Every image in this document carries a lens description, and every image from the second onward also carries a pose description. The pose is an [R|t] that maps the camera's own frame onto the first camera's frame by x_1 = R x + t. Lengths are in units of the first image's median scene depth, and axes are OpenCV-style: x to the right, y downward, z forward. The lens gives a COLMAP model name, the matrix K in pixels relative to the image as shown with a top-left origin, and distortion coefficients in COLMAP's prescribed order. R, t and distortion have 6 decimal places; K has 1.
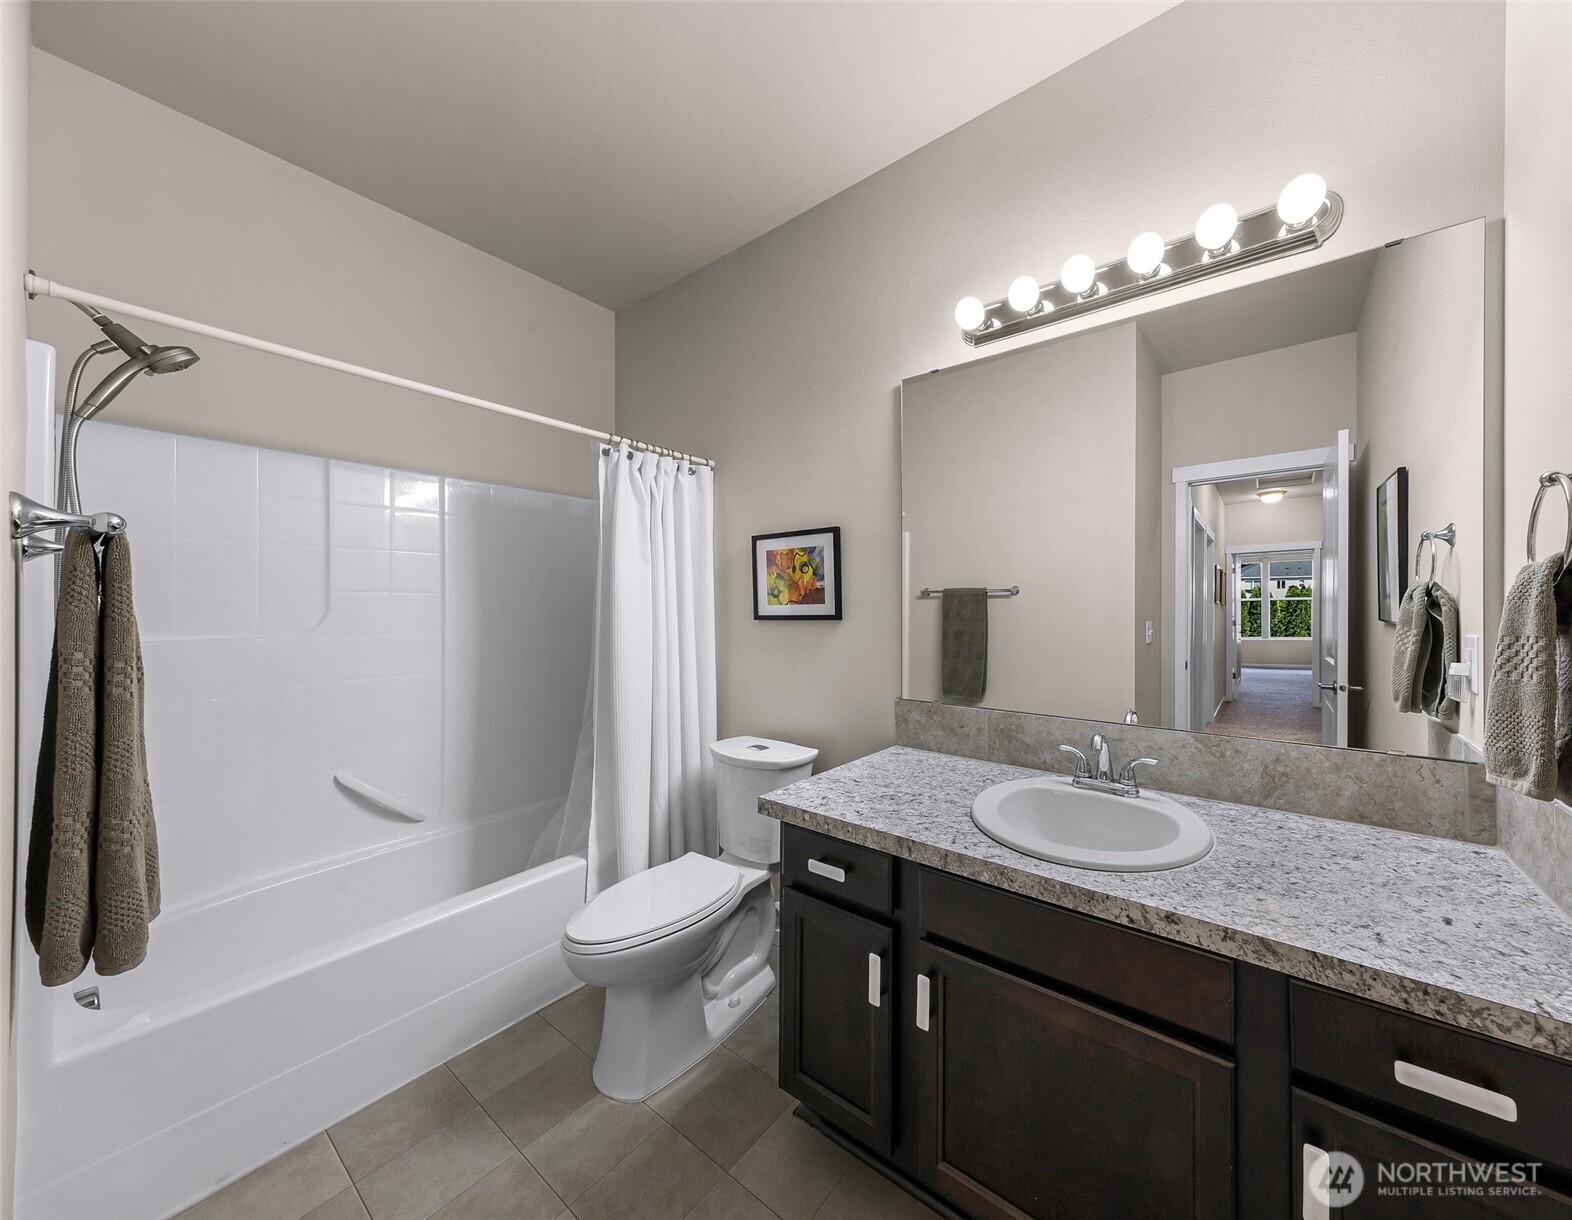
lens RADIAL K [[578.9, 0, 786.0], [0, 578.9, 610.0], [0, 0, 1]] dist [0.001441, 0.000202]
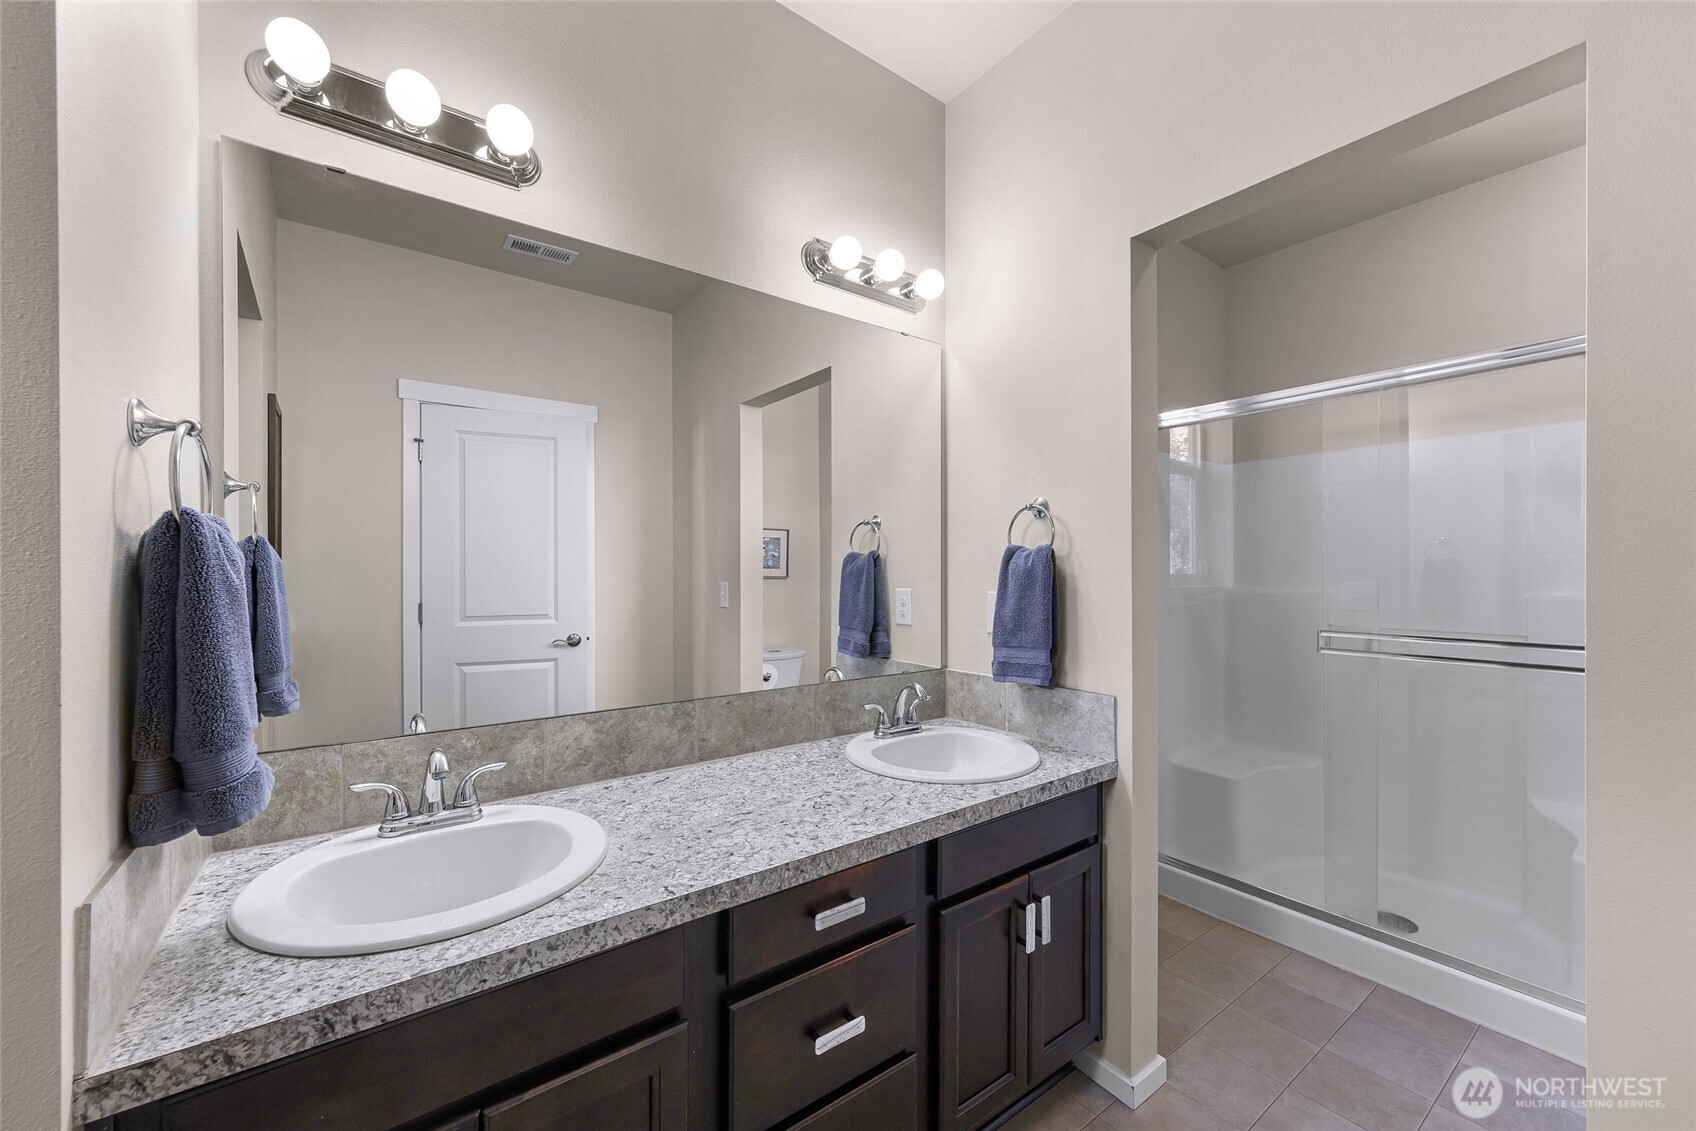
lens RADIAL K [[828.6, 0, 848.0], [0, 828.6, 565.5], [0, 0, 1]] dist [0.016705, -0.000034]
pose [[0.127232, 0.010912, 0.991813, -0.833950], [0.004666, 0.999922, -0.011600, 0.002541], [-0.991862, 0.006104, 0.127171, 0.703126]]
